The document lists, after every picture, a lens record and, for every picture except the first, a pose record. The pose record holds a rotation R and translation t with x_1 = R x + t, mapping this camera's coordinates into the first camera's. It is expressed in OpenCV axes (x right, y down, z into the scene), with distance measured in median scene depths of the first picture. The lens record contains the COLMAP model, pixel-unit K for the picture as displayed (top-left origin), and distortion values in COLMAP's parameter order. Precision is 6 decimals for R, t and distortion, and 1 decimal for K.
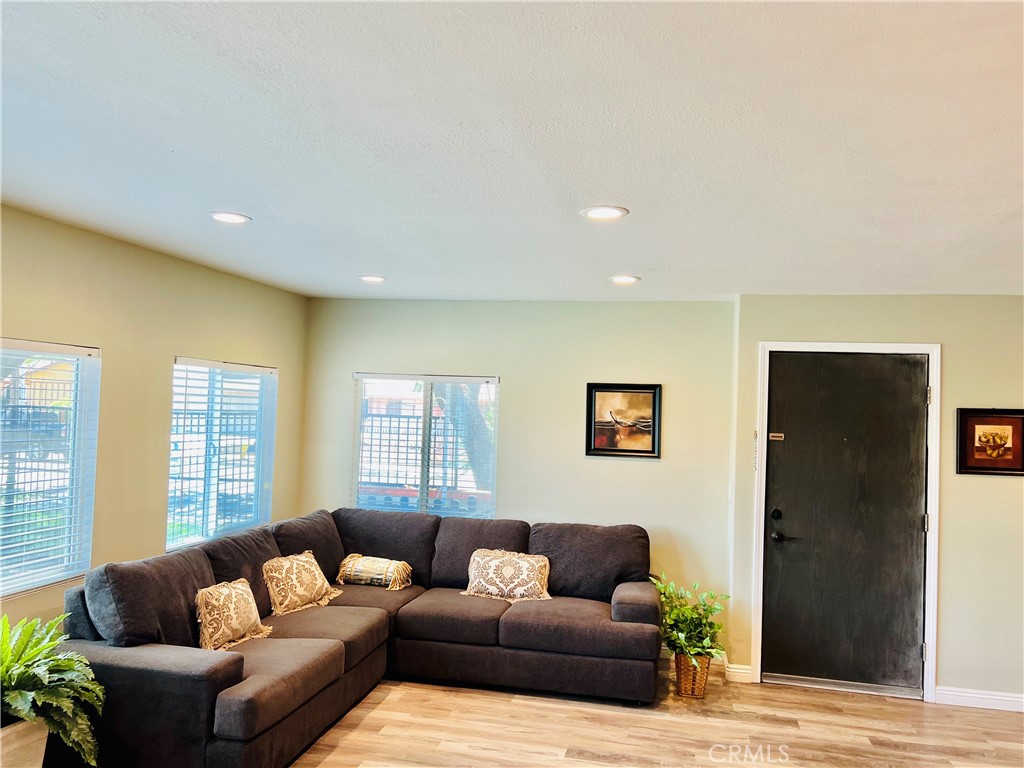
lens RADIAL K [[770.0, 0, 509.2], [0, 770.0, 388.6], [0, 0, 1]] dist [0.063854, -0.075809]
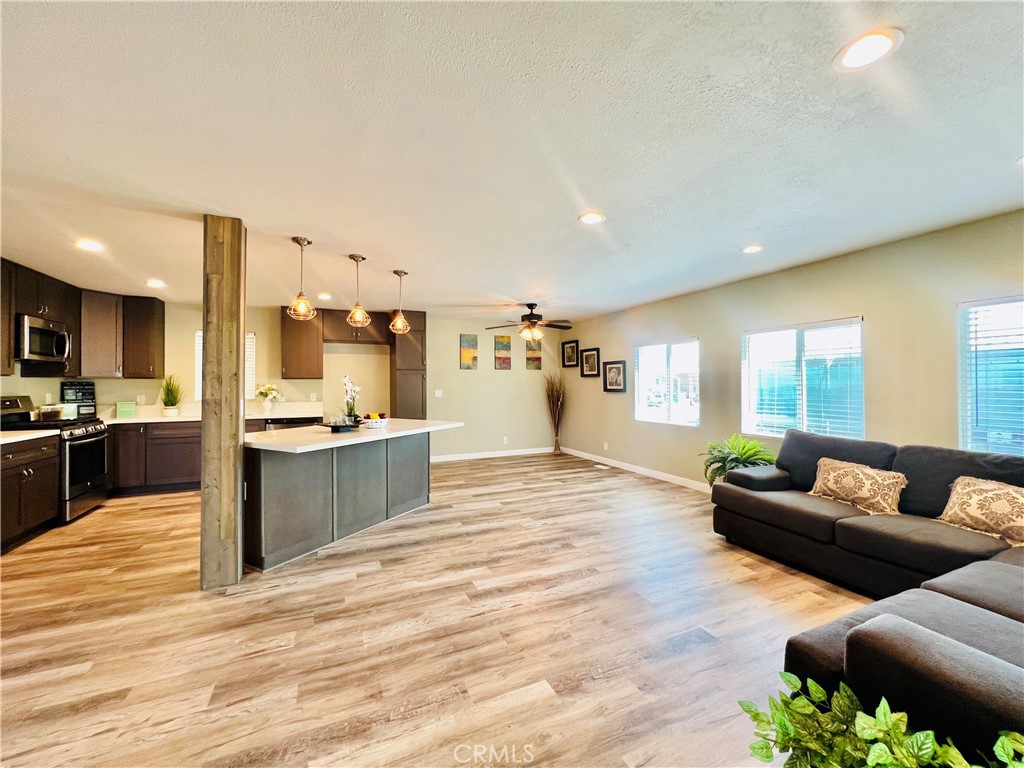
lens RADIAL K [[411.5, 0, 510.0], [0, 411.5, 380.7], [0, 0, 1]] dist [0.000062, -0.000847]
pose [[-0.804288, -0.034978, -0.593209, 0.501893], [-0.007358, 0.998776, -0.048914, 0.112220], [0.594194, -0.034976, -0.803561, 1.011288]]
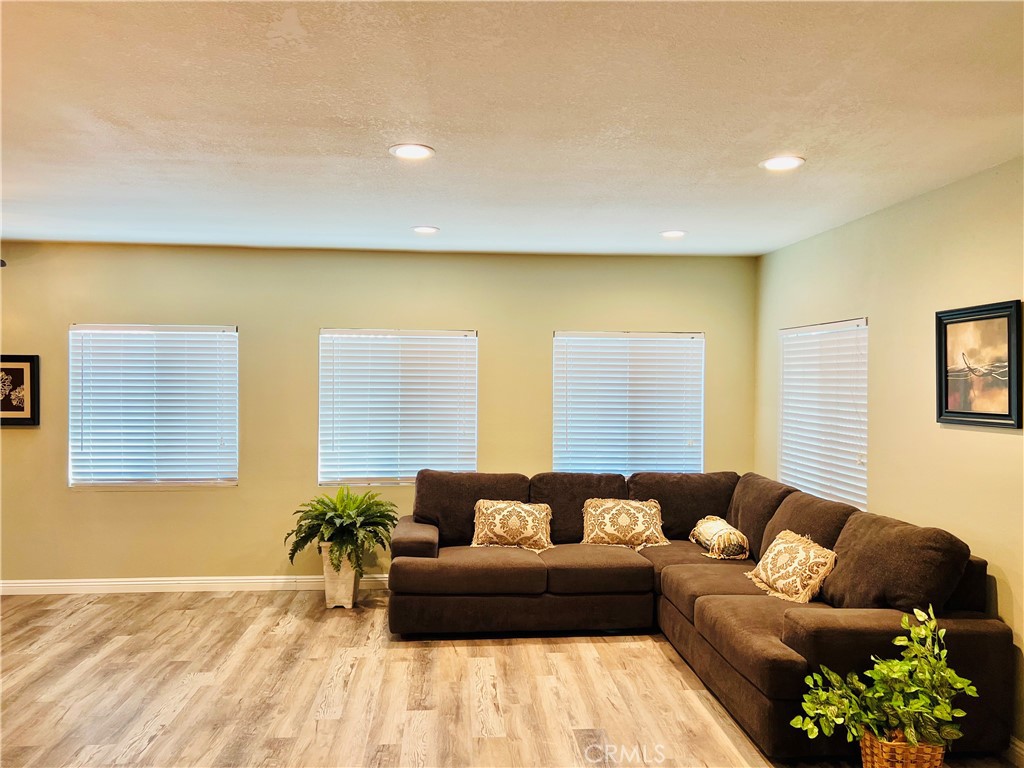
lens RADIAL K [[770.0, 0, 514.4], [0, 770.0, 381.6], [0, 0, 1]] dist [0.063854, -0.075809]
pose [[0.293194, -0.029572, -0.955595, 0.712005], [0.027244, 0.999374, -0.022568, 0.064597], [0.955665, -0.019417, 0.293817, 0.513151]]
